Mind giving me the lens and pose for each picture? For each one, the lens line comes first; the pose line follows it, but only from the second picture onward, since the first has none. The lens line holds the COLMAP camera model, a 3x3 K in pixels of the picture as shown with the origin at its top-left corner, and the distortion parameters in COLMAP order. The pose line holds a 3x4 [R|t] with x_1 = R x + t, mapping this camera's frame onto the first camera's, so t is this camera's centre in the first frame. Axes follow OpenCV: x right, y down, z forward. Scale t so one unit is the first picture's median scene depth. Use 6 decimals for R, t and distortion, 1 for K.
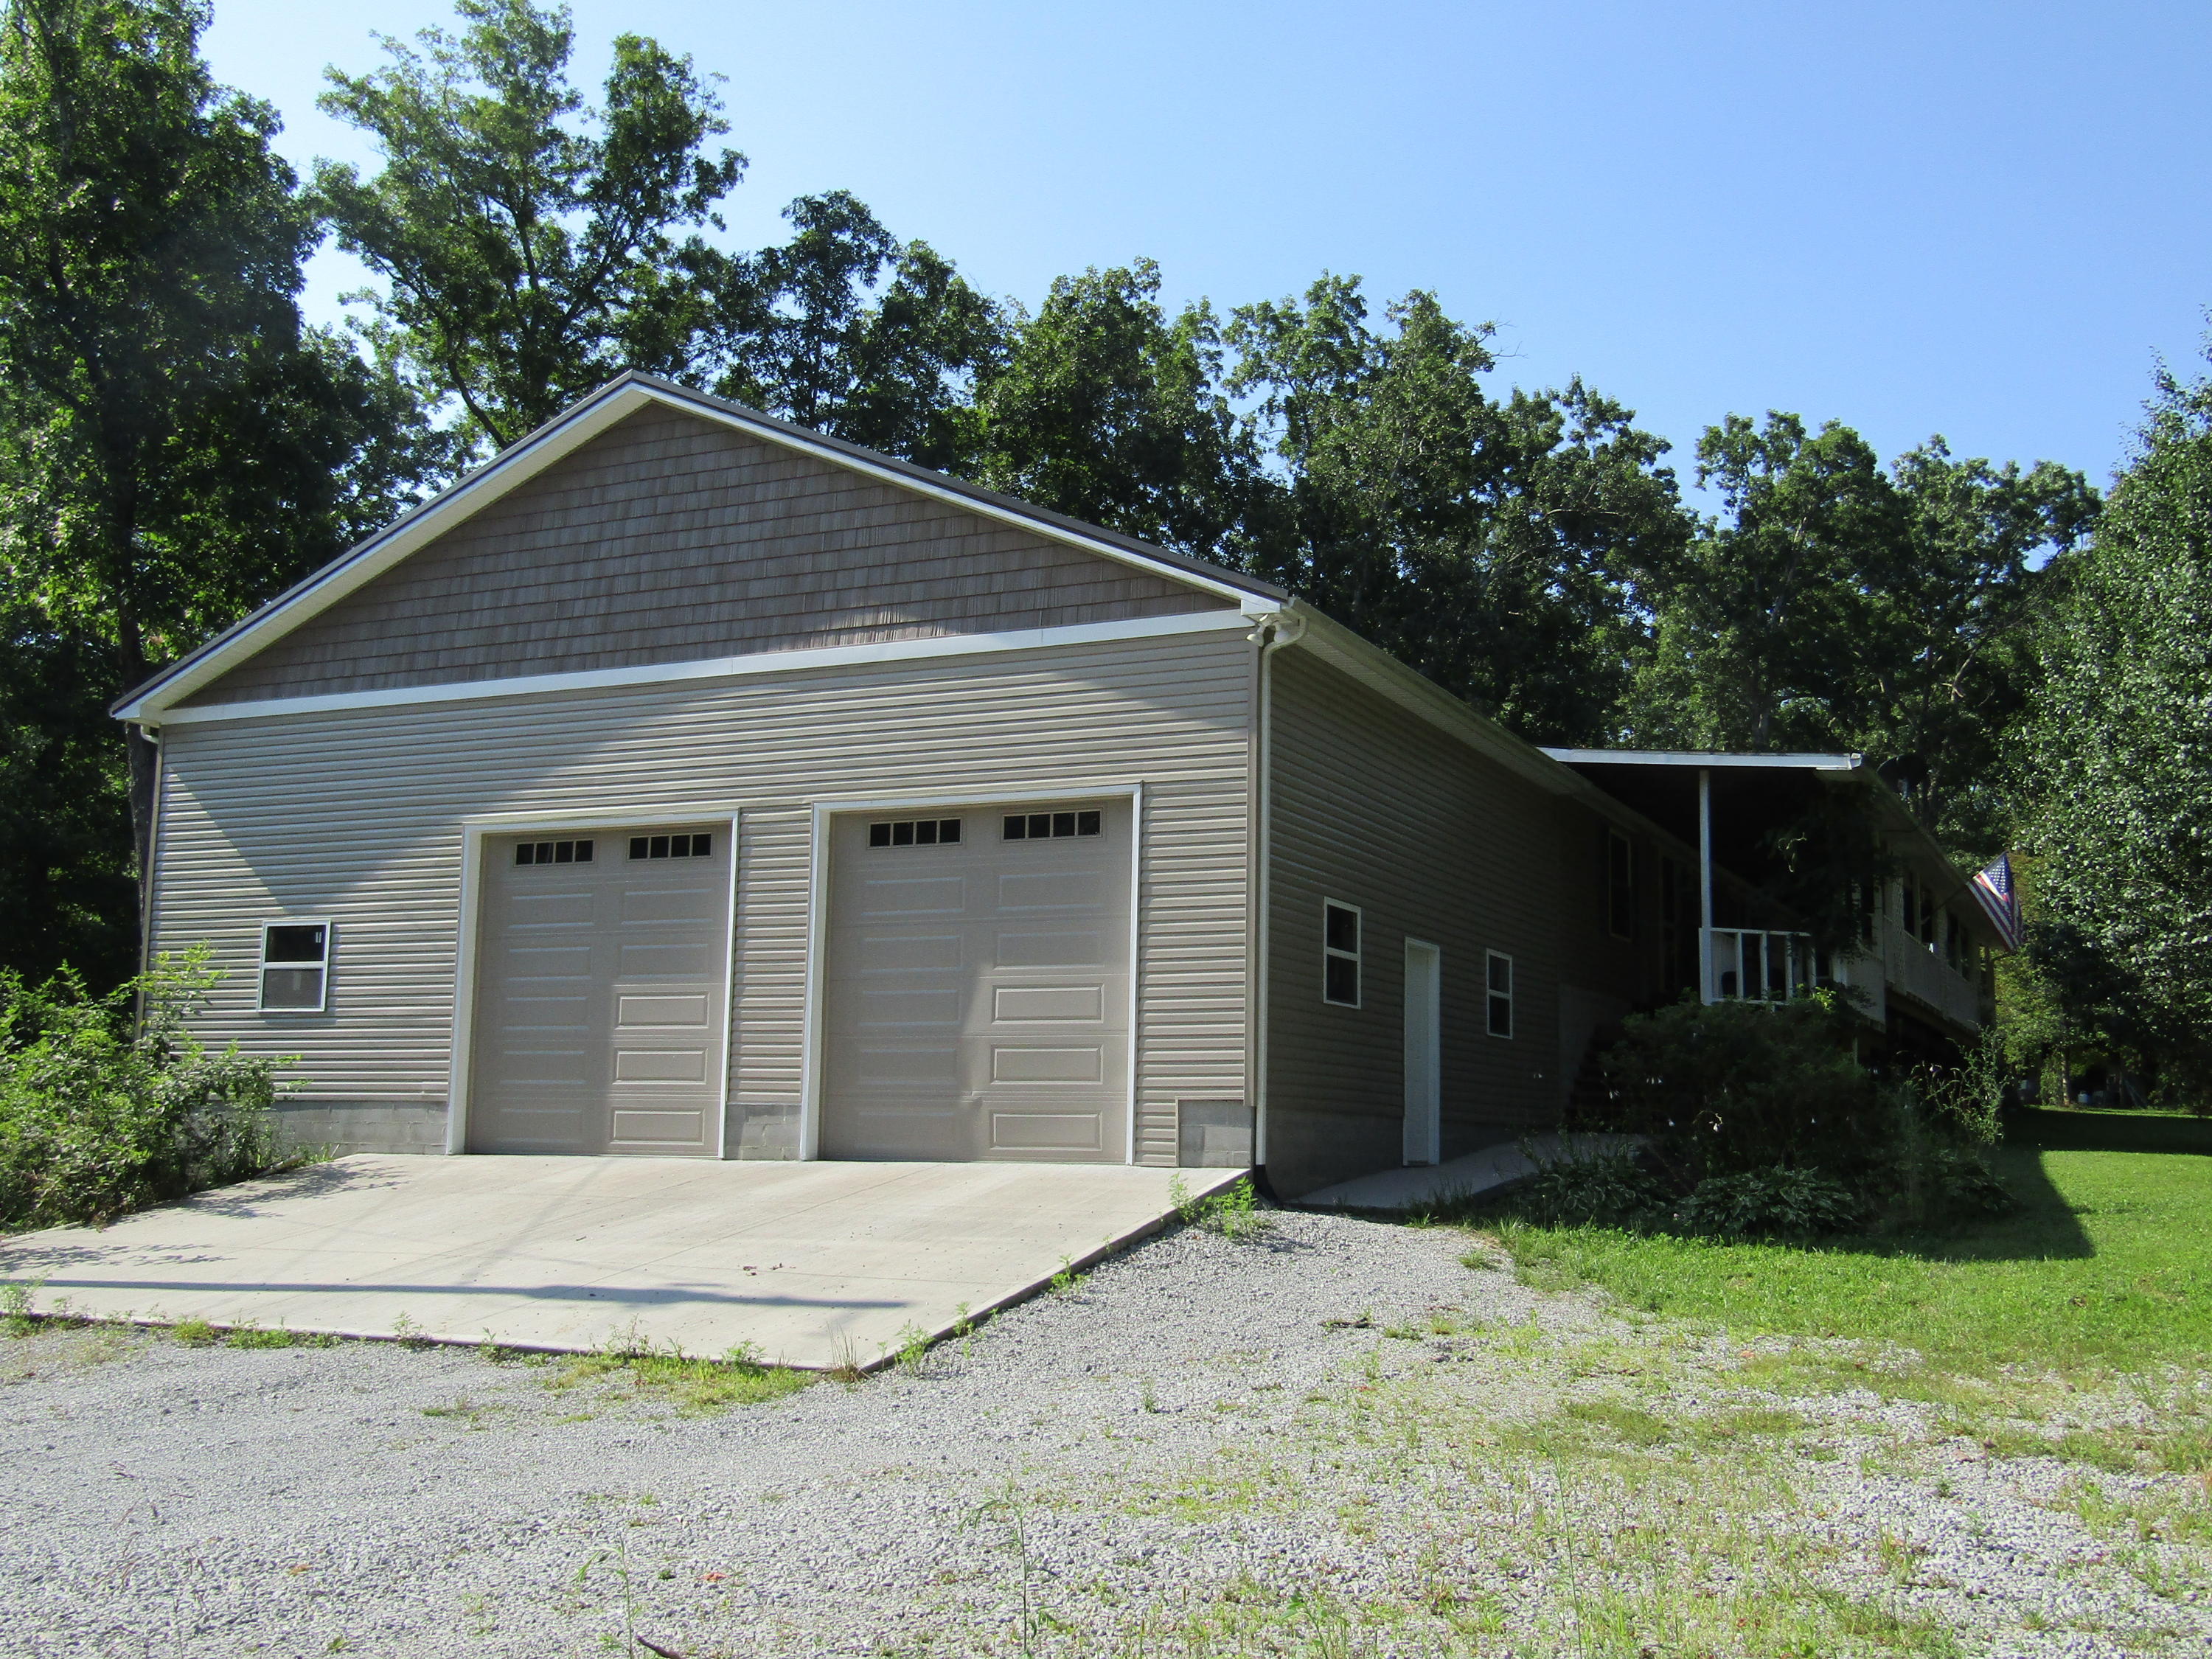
lens RADIAL K [[2246.9, 0, 1106.0], [0, 2246.9, 834.1], [0, 0, 1]] dist [0.015811, 0.000000]
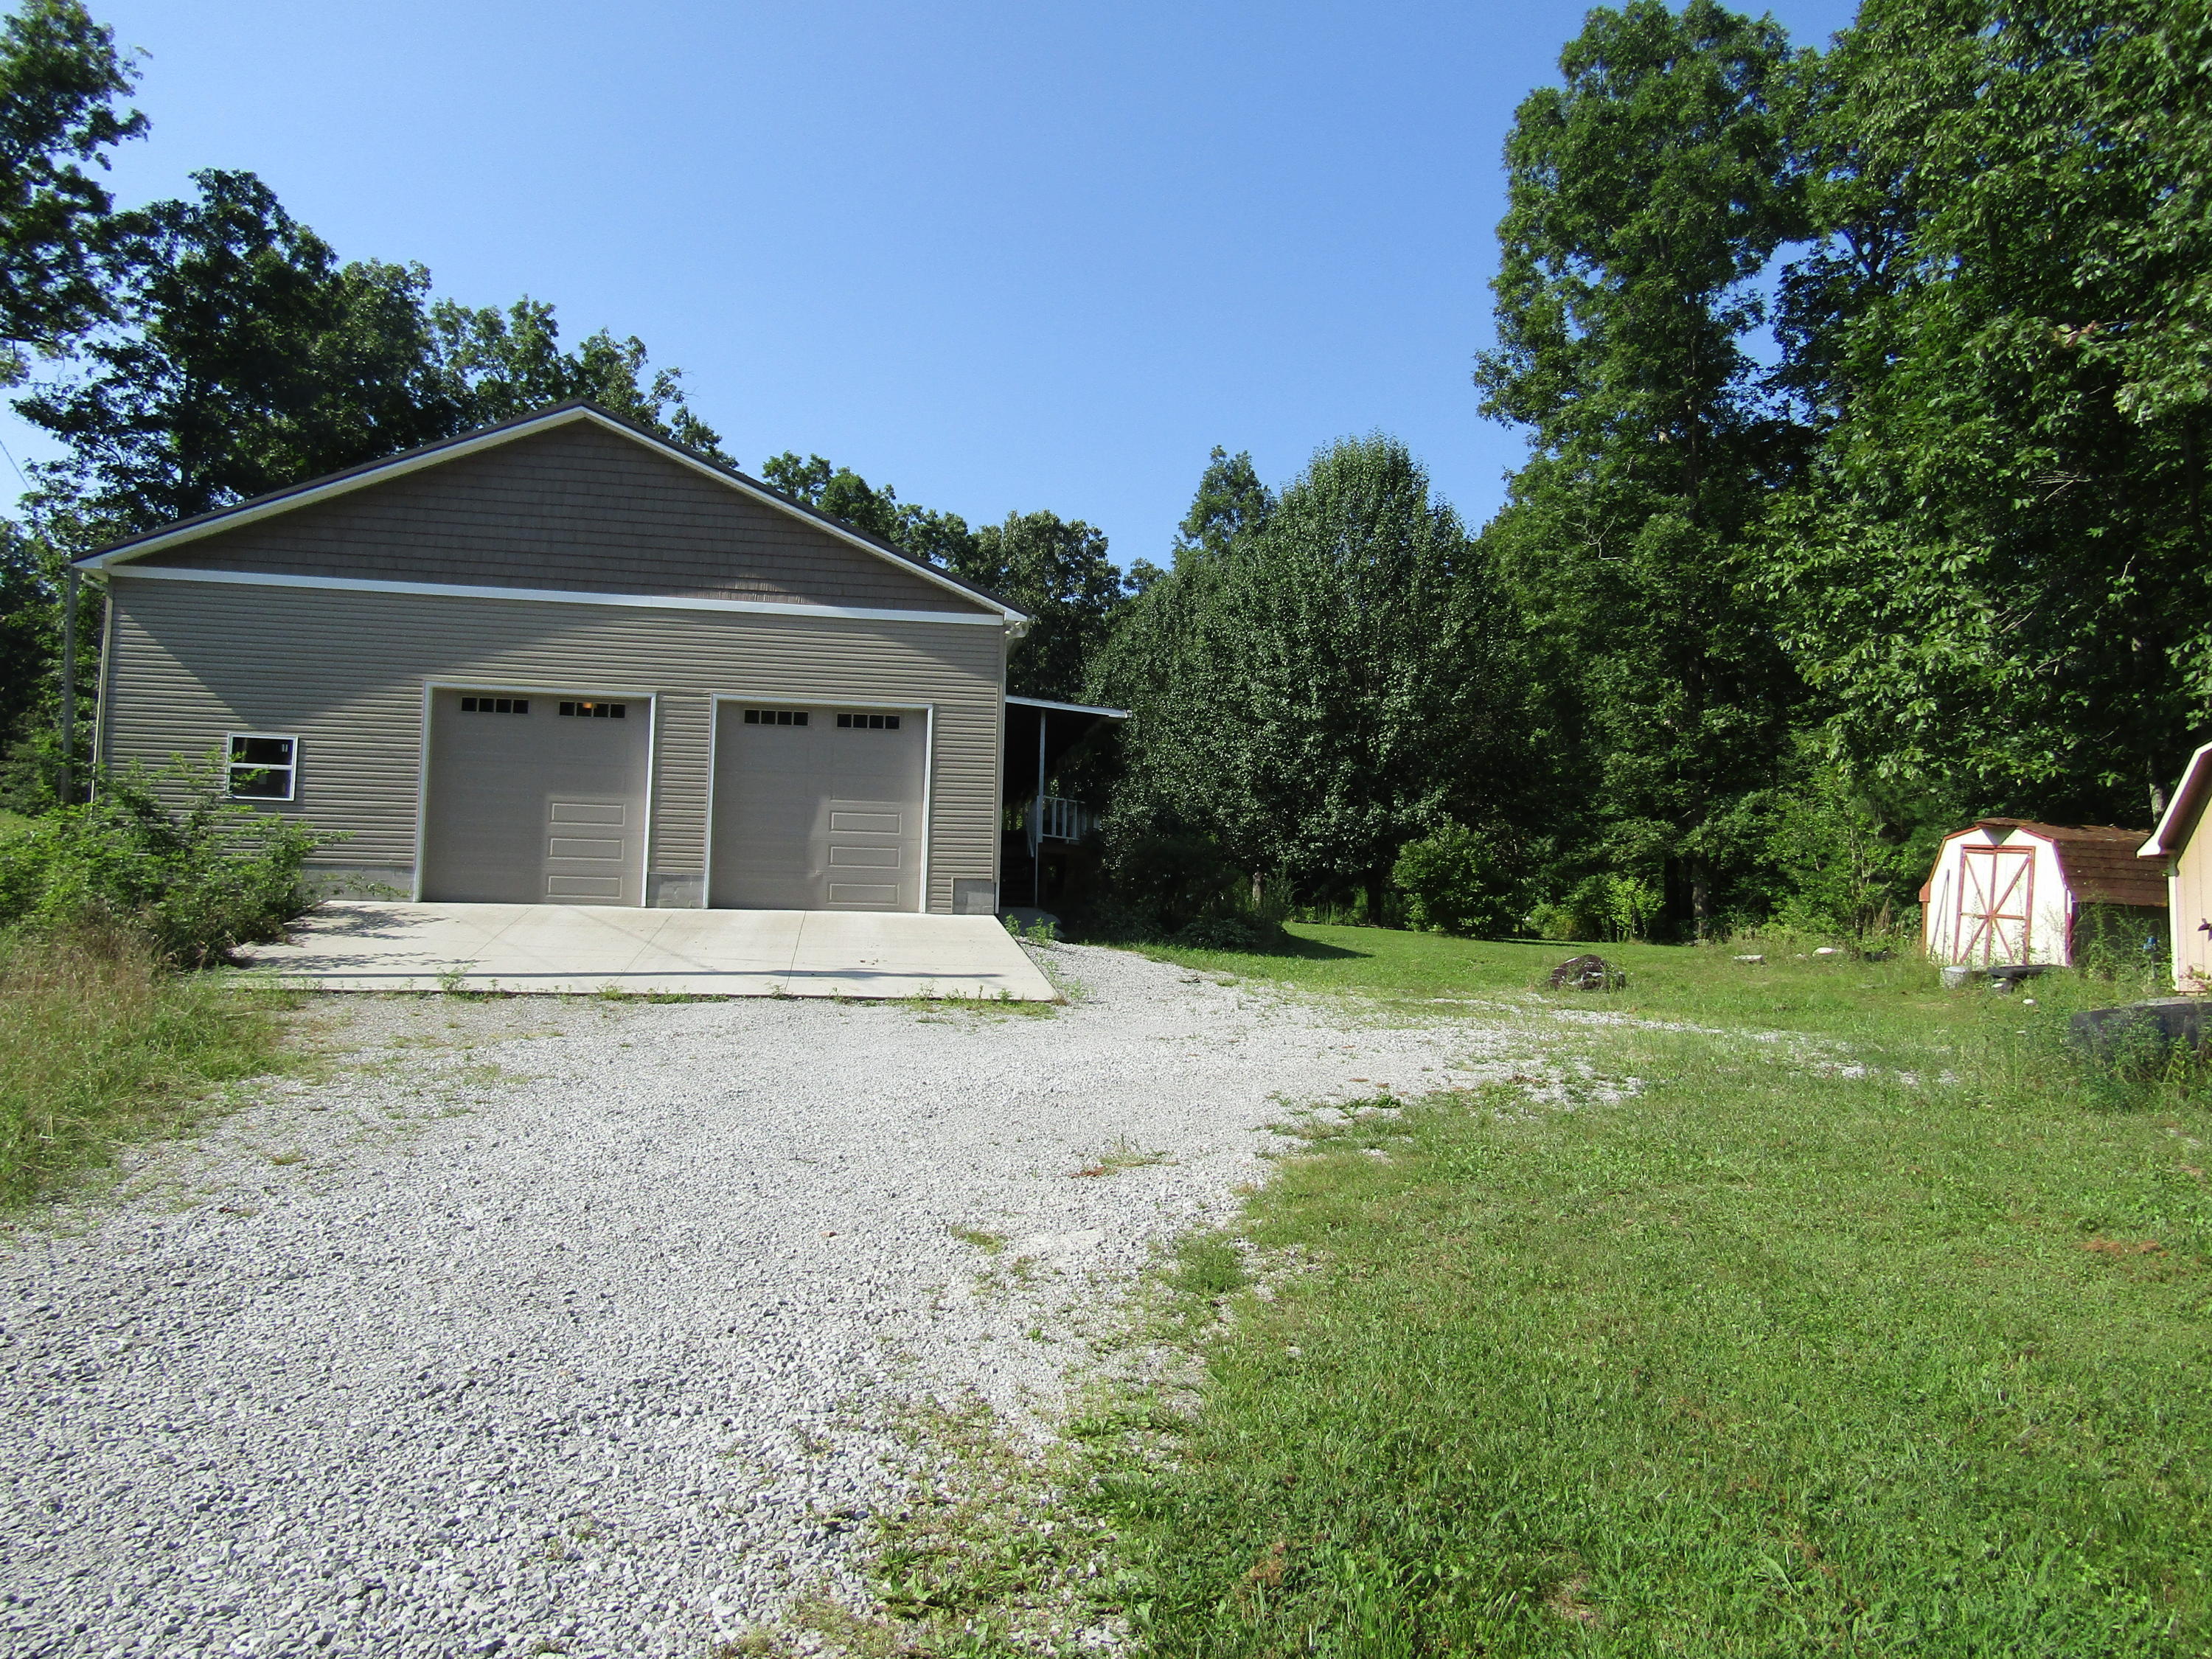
lens RADIAL K [[1579.1, 0, 1108.4], [0, 1579.1, 824.8], [0, 0, 1]] dist [-0.011760, 0.006509]
pose [[0.816891, 0.046727, 0.574896, -0.510423], [-0.087817, 0.995169, 0.043897, 0.005122], [-0.570068, -0.086344, 0.817048, -0.109676]]
